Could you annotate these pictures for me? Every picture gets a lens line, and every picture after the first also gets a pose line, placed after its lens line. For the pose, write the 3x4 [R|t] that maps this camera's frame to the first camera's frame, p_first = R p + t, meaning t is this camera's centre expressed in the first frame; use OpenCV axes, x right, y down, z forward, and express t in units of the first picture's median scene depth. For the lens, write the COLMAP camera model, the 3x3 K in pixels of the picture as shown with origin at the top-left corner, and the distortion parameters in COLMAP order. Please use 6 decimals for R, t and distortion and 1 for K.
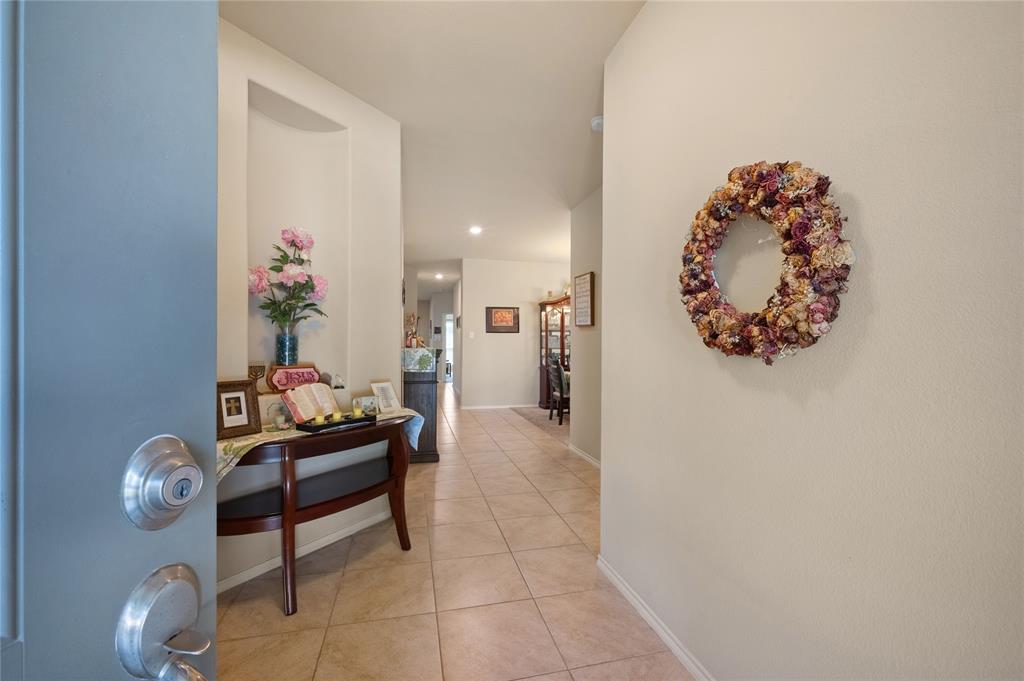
lens RADIAL K [[423.9, 0, 512.8], [0, 423.9, 343.3], [0, 0, 1]] dist [0.007760, -0.002452]
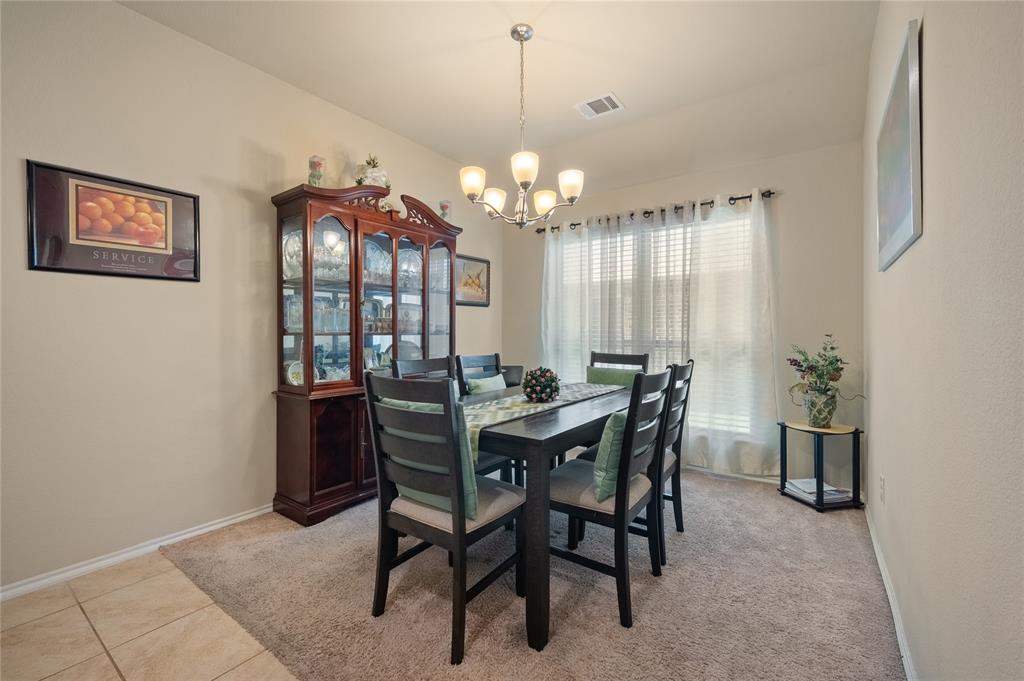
lens RADIAL K [[423.9, 0, 514.9], [0, 423.9, 333.5], [0, 0, 1]] dist [0.007760, -0.002452]
pose [[0.753511, -0.007815, 0.657389, -0.014742], [0.002240, 0.999954, 0.009321, 0.008225], [-0.657432, -0.005551, 0.753494, 0.635419]]
